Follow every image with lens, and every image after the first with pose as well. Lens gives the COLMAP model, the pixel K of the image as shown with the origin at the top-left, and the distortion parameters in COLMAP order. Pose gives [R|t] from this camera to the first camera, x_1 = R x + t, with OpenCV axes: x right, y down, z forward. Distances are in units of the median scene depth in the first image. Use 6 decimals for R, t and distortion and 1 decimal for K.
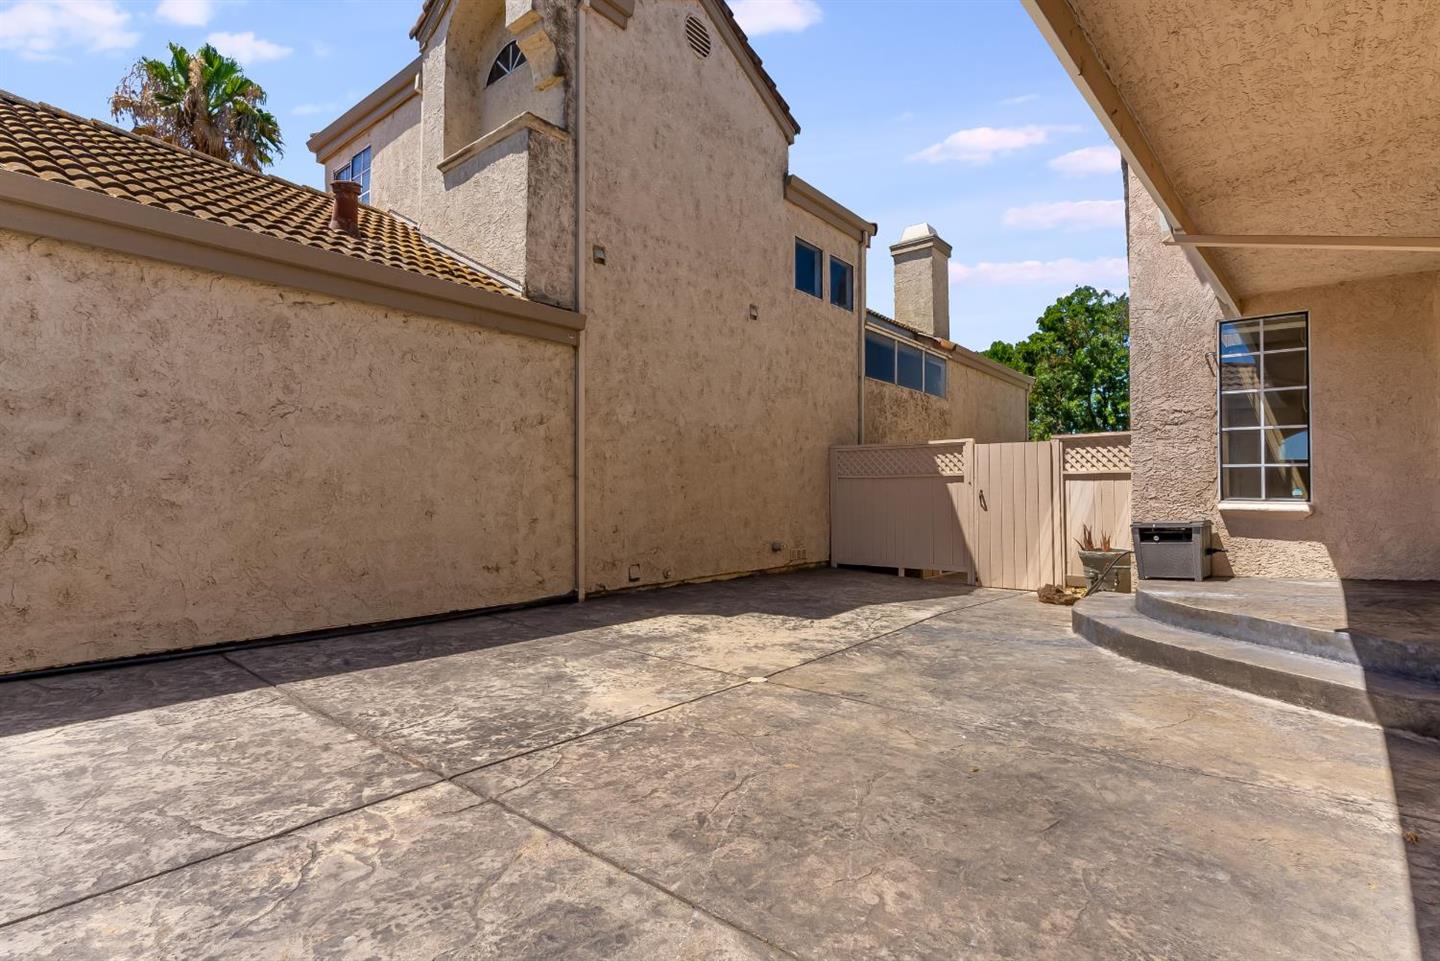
lens RADIAL K [[688.8, 0, 713.4], [0, 688.8, 479.3], [0, 0, 1]] dist [0.000628, -0.002677]
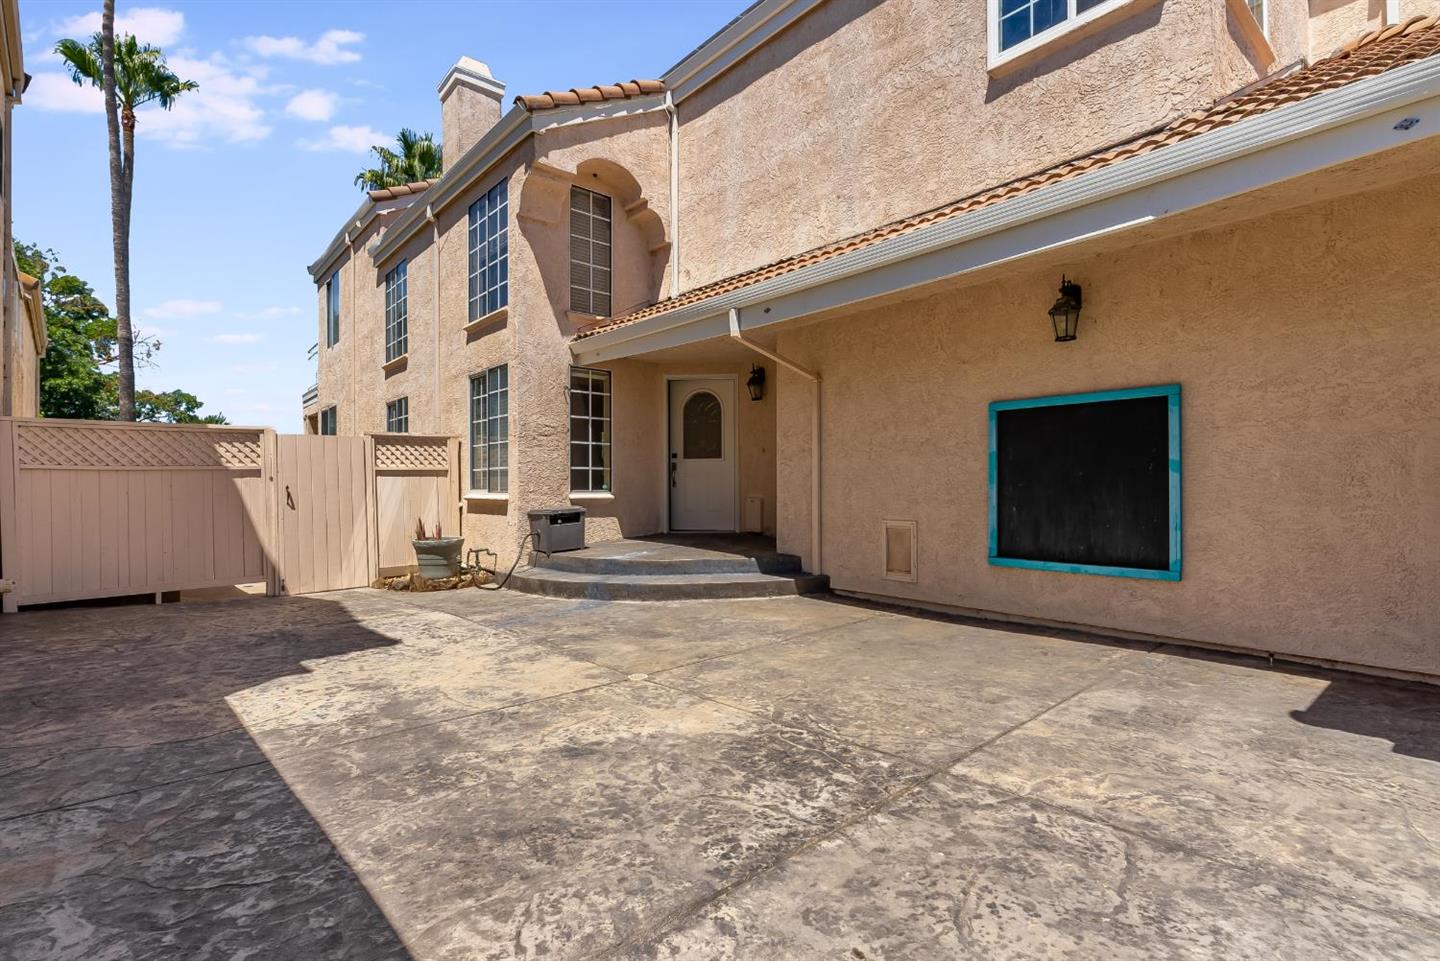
lens RADIAL K [[688.8, 0, 712.5], [0, 688.8, 485.6], [0, 0, 1]] dist [0.000628, -0.002677]
pose [[0.128804, -0.006253, 0.991650, -1.199386], [-0.012514, 0.999890, 0.007931, 0.003389], [-0.991591, -0.013431, 0.128712, 1.002341]]
